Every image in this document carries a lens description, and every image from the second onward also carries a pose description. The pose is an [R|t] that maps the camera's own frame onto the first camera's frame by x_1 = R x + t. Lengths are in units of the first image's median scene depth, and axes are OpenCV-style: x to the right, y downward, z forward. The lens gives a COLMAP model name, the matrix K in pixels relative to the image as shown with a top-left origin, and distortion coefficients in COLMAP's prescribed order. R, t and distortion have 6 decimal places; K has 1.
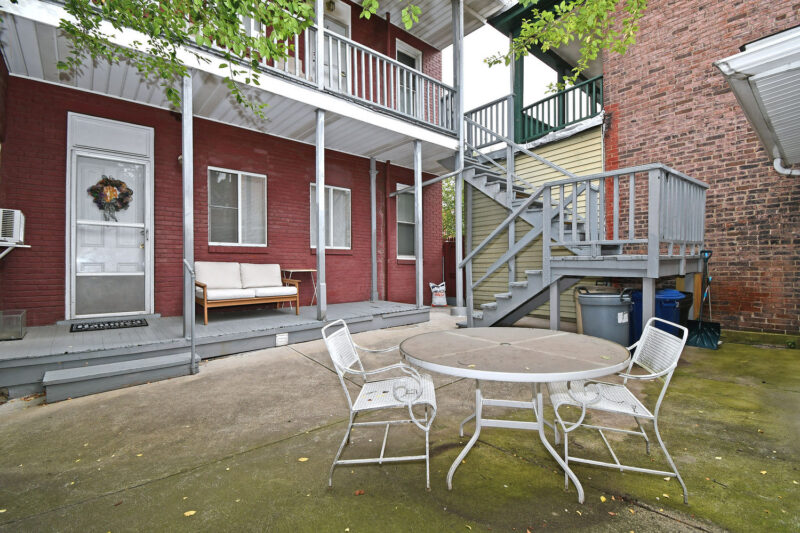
lens RADIAL K [[369.4, 0, 400.0], [0, 369.4, 266.5], [0, 0, 1]] dist [0.001321, -0.015467]
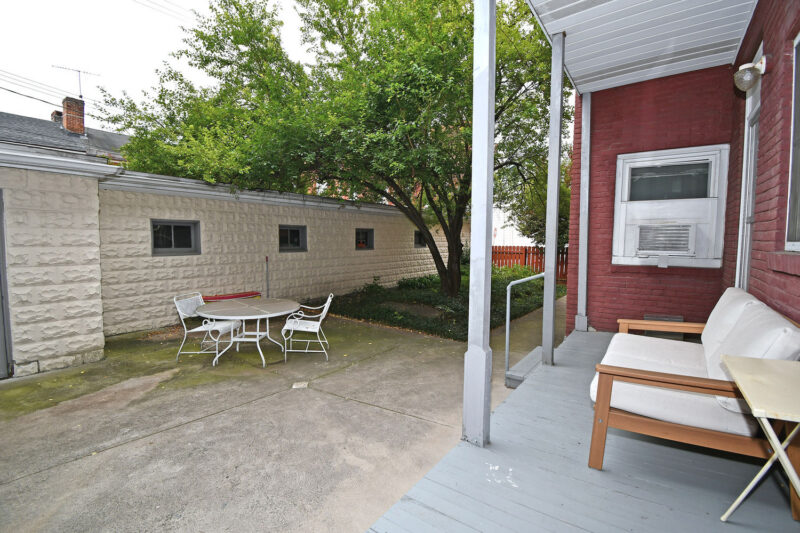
lens RADIAL K [[350.9, 0, 400.0], [0, 350.9, 266.5], [0, 0, 1]] dist [0.000327, -0.000055]
pose [[-0.974550, 0.019109, -0.223355, -0.070929], [0.003334, 0.997485, 0.070794, -0.103087], [0.224146, 0.068248, -0.972163, 1.884885]]
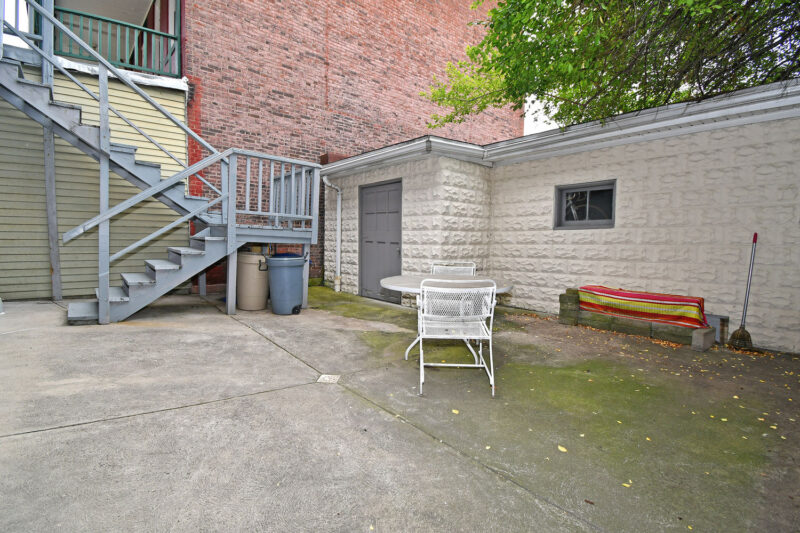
lens RADIAL K [[369.4, 0, 400.0], [0, 369.4, 266.5], [0, 0, 1]] dist [0.001321, -0.015467]
pose [[-0.013802, -0.051028, 0.998602, -0.769959], [-0.016581, 0.998571, 0.050797, 0.039261], [-0.999767, -0.015857, -0.014628, 0.709818]]
